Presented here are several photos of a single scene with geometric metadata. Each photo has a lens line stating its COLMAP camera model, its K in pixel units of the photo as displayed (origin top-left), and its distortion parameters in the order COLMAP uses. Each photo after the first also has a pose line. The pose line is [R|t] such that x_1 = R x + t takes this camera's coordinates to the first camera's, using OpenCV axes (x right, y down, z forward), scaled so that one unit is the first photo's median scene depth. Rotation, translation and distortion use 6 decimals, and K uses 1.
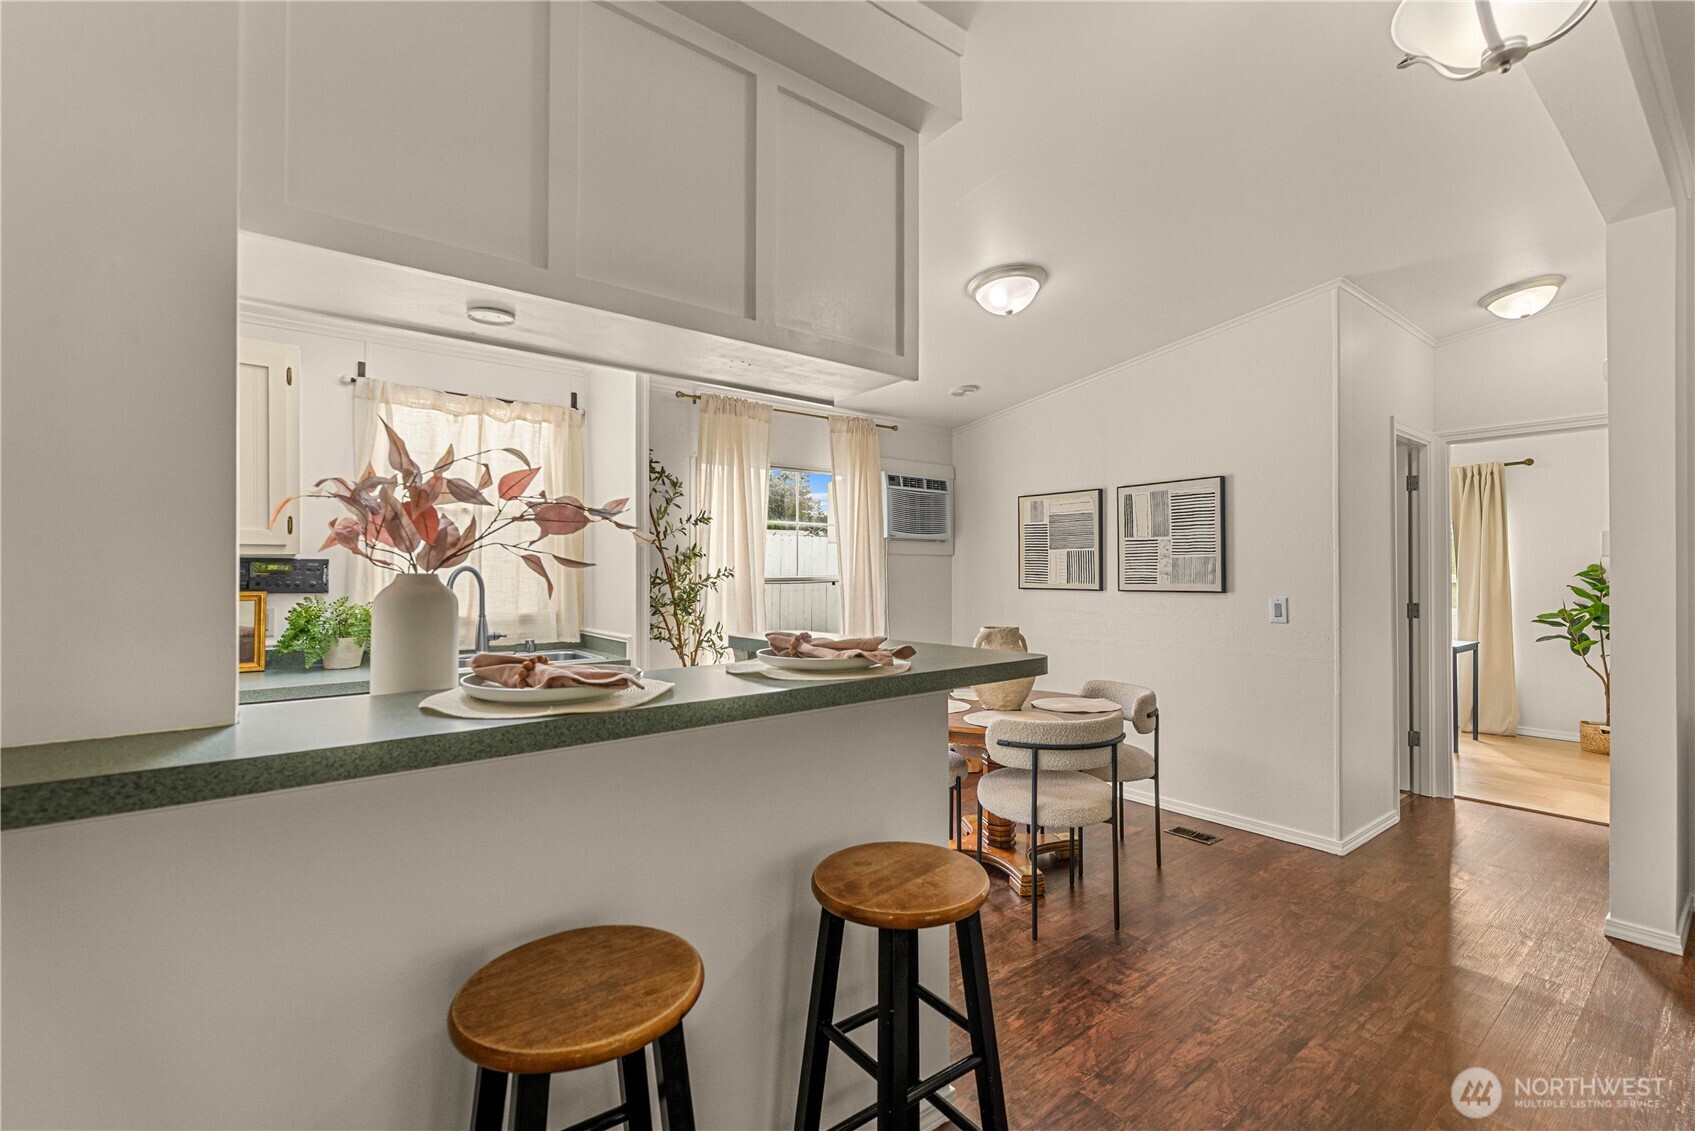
lens RADIAL K [[747.9, 0, 861.9], [0, 747.9, 569.5], [0, 0, 1]] dist [0.000813, -0.000241]
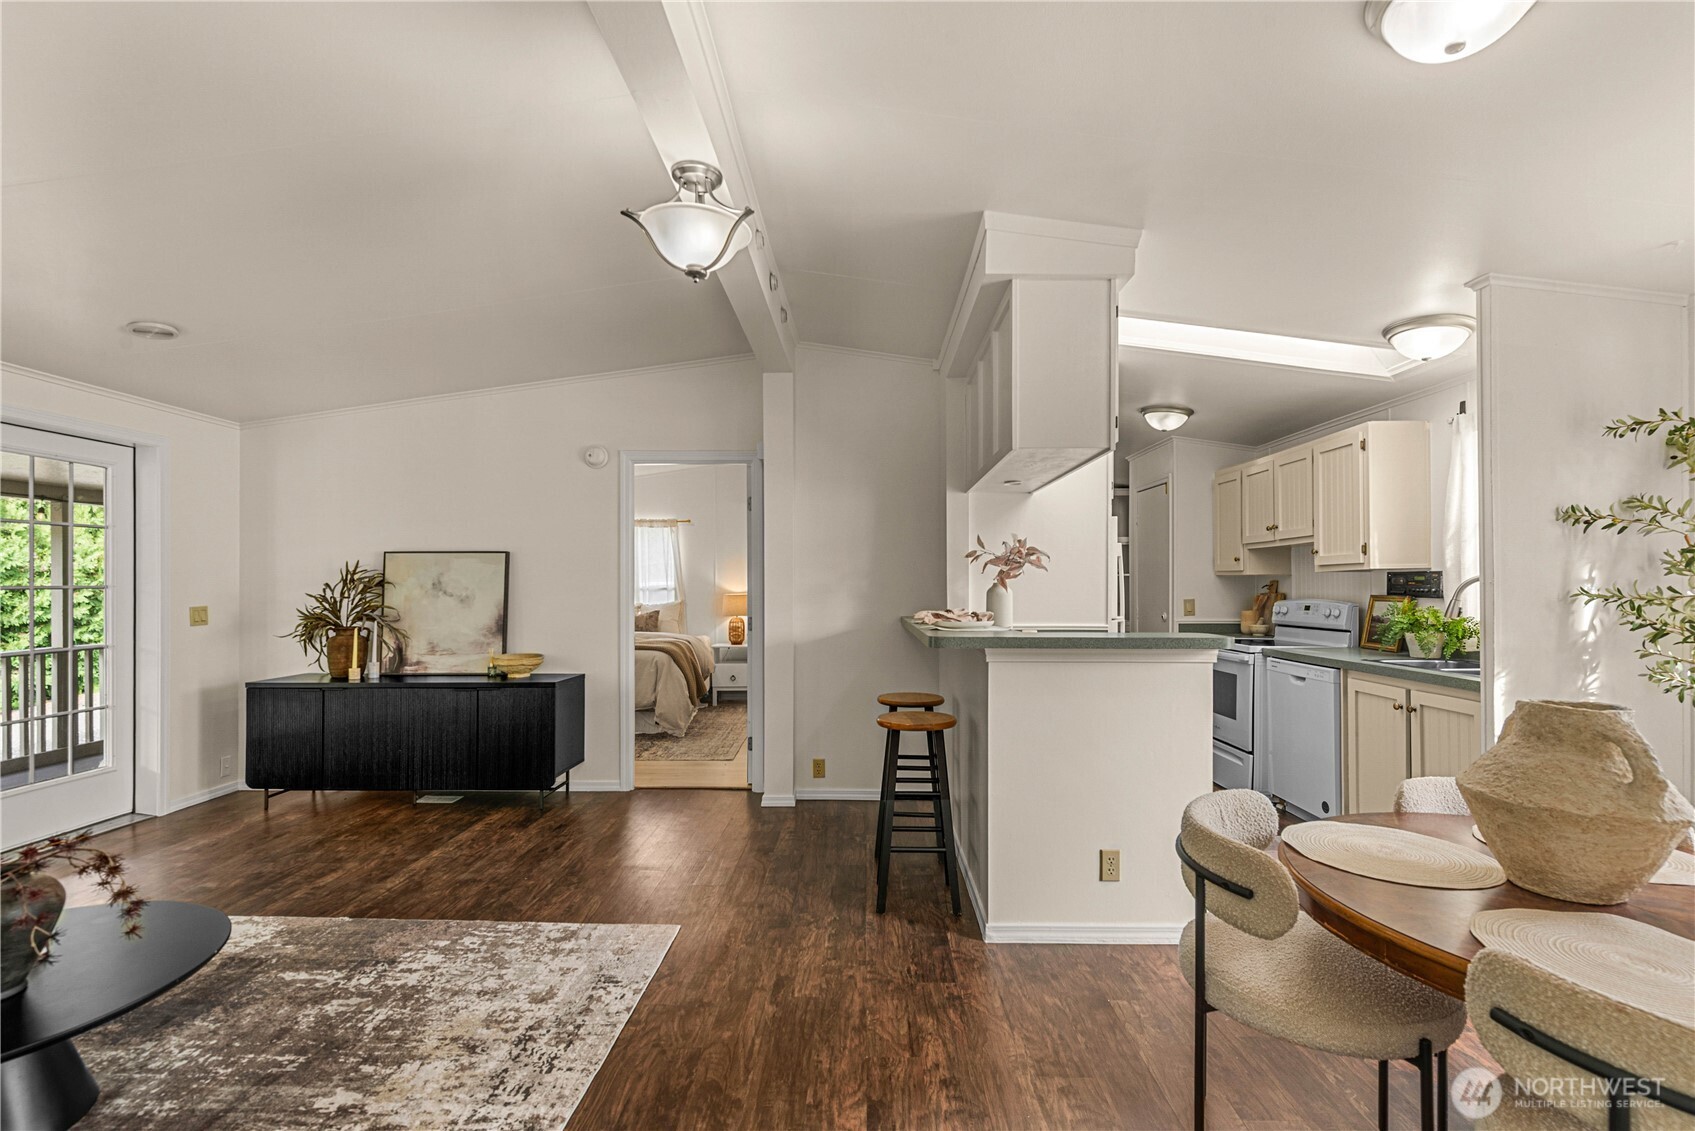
lens RADIAL K [[747.9, 0, 870.3], [0, 747.9, 583.8], [0, 0, 1]] dist [0.000813, -0.000241]
pose [[-0.628097, 0.000976, -0.778135, 0.631039], [0.006362, 0.999972, -0.003880, 0.003328], [0.778109, -0.007387, -0.628085, 0.772956]]
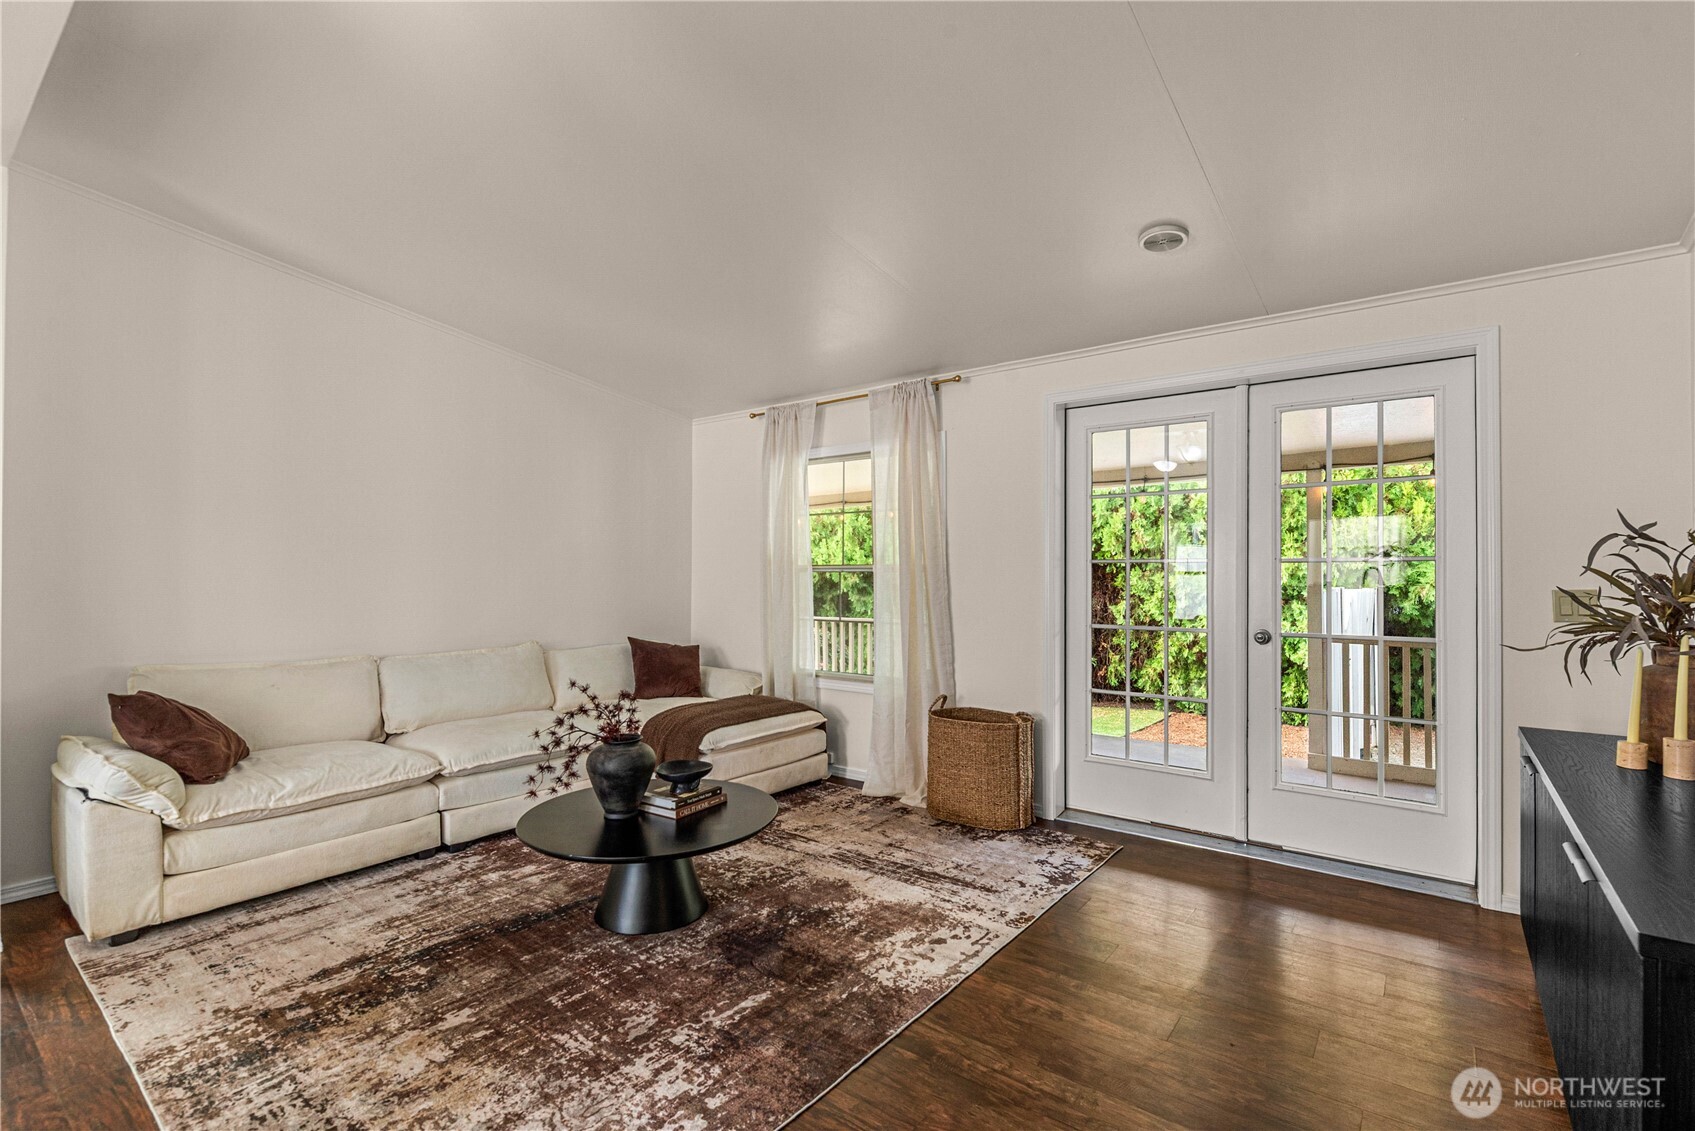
lens RADIAL K [[765.5, 0, 839.5], [0, 765.5, 558.8], [0, 0, 1]] dist [0.003034, -0.000940]
pose [[-0.235505, 0.015793, 0.971745, -0.081824], [-0.004915, 0.999836, -0.017440, 0.012559], [-0.971861, -0.008883, -0.235389, 0.109469]]
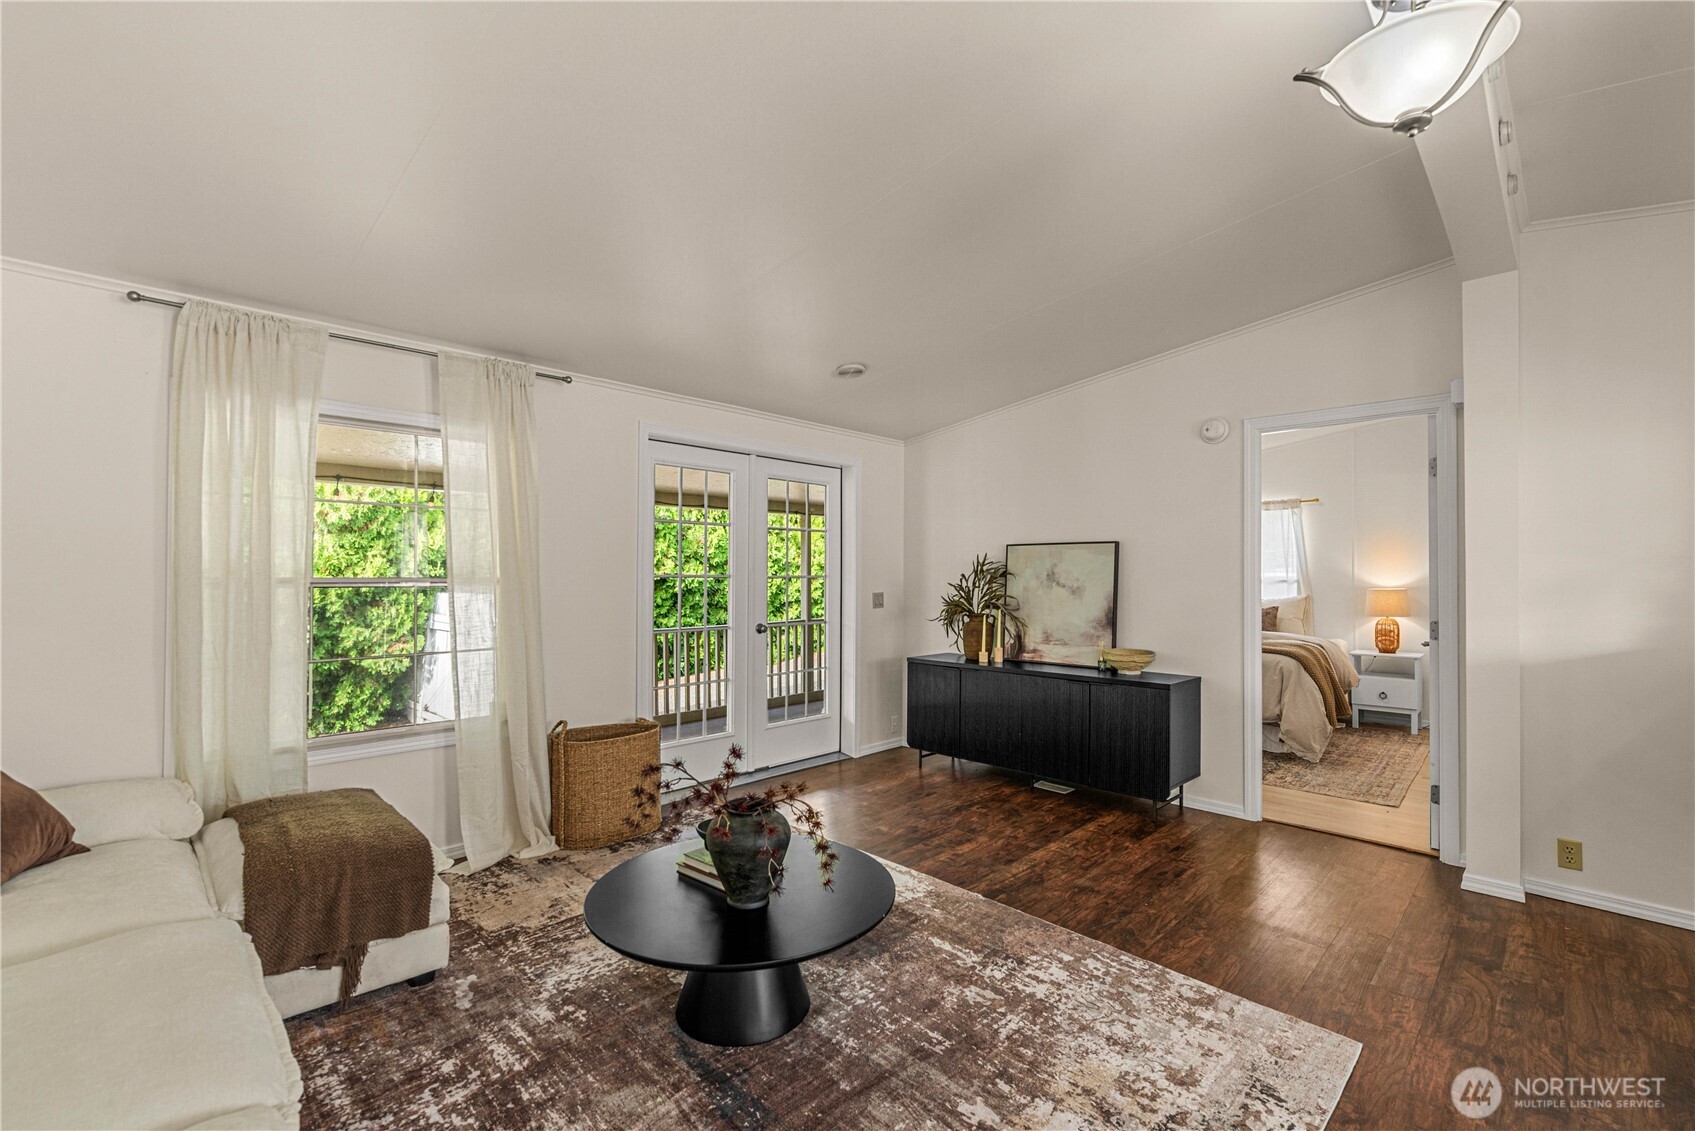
lens RADIAL K [[747.9, 0, 856.3], [0, 747.9, 570.3], [0, 0, 1]] dist [0.000813, -0.000241]
pose [[-0.991915, -0.002612, -0.126881, 0.607683], [-0.001077, 0.999925, -0.012165, 0.002019], [0.126903, -0.011930, -0.991843, 0.661772]]
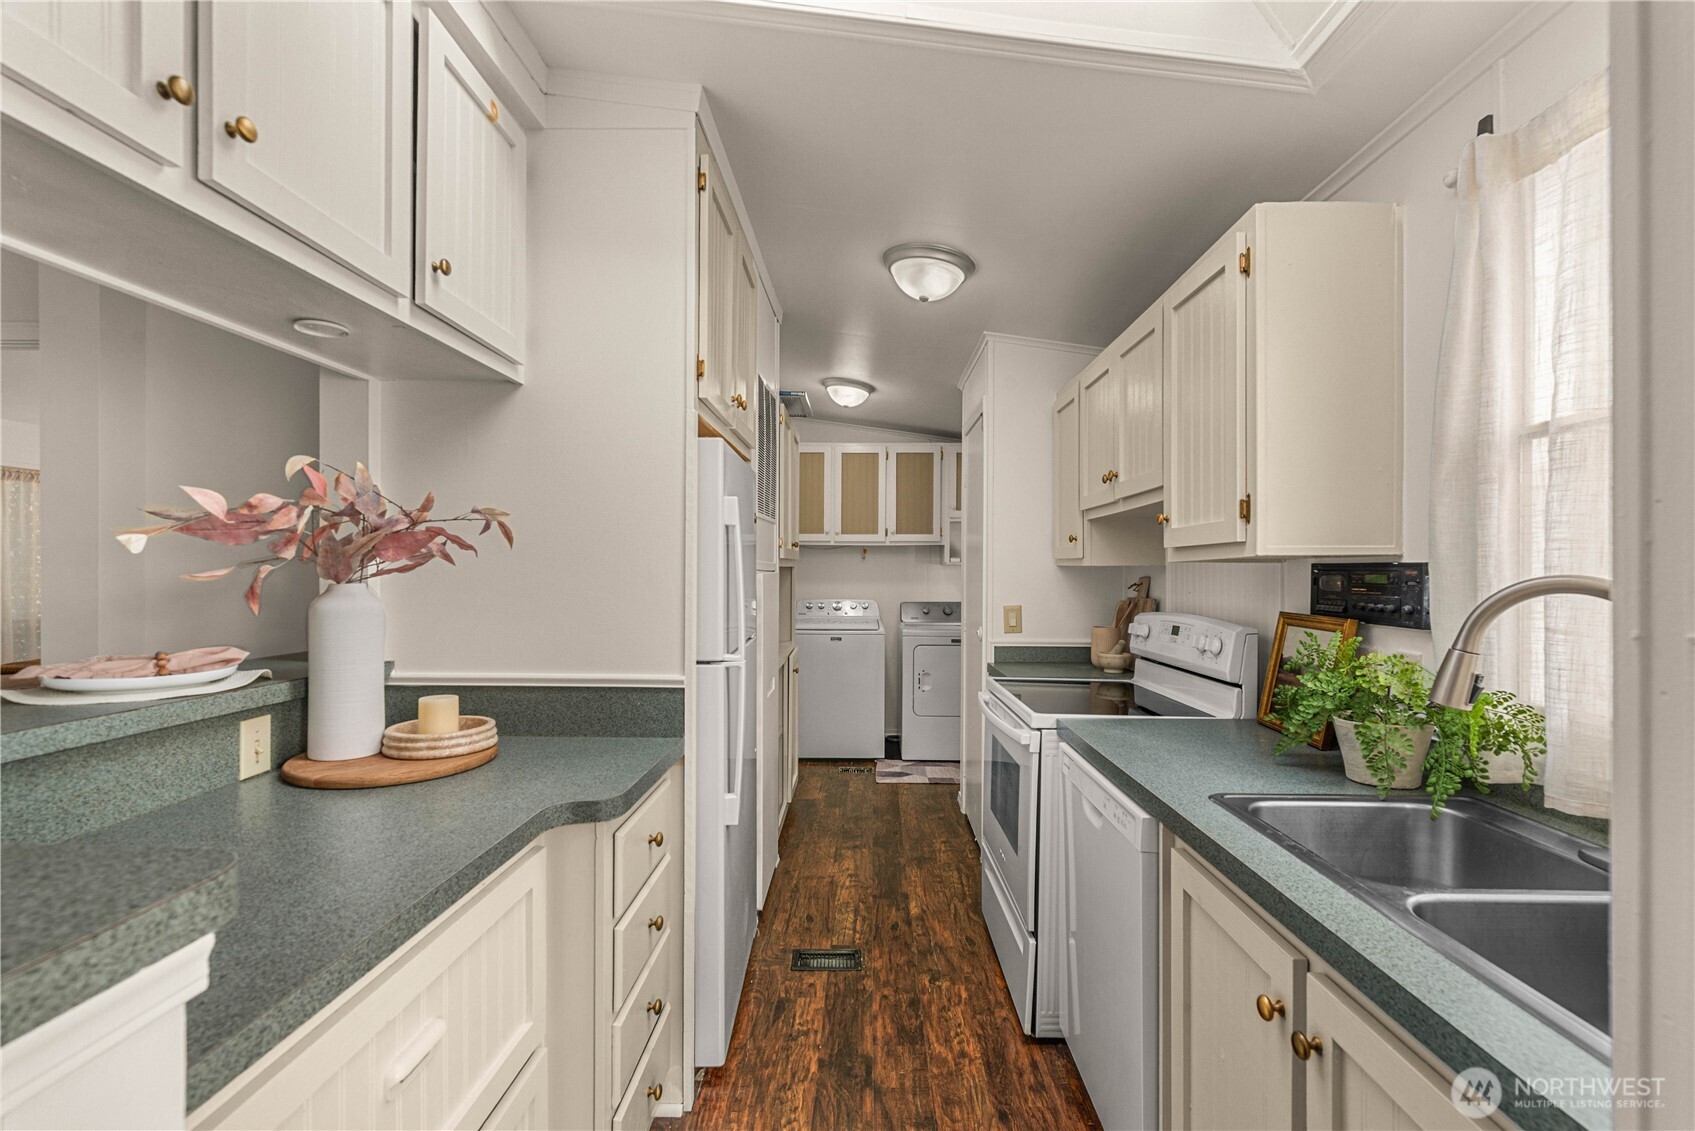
lens RADIAL K [[747.9, 0, 868.3], [0, 747.9, 570.1], [0, 0, 1]] dist [0.000813, -0.000241]
pose [[-0.627492, -0.006410, -0.778596, -0.083357], [-0.004924, 0.999979, -0.004265, -0.004998], [0.778607, 0.001157, -0.627511, 0.758723]]
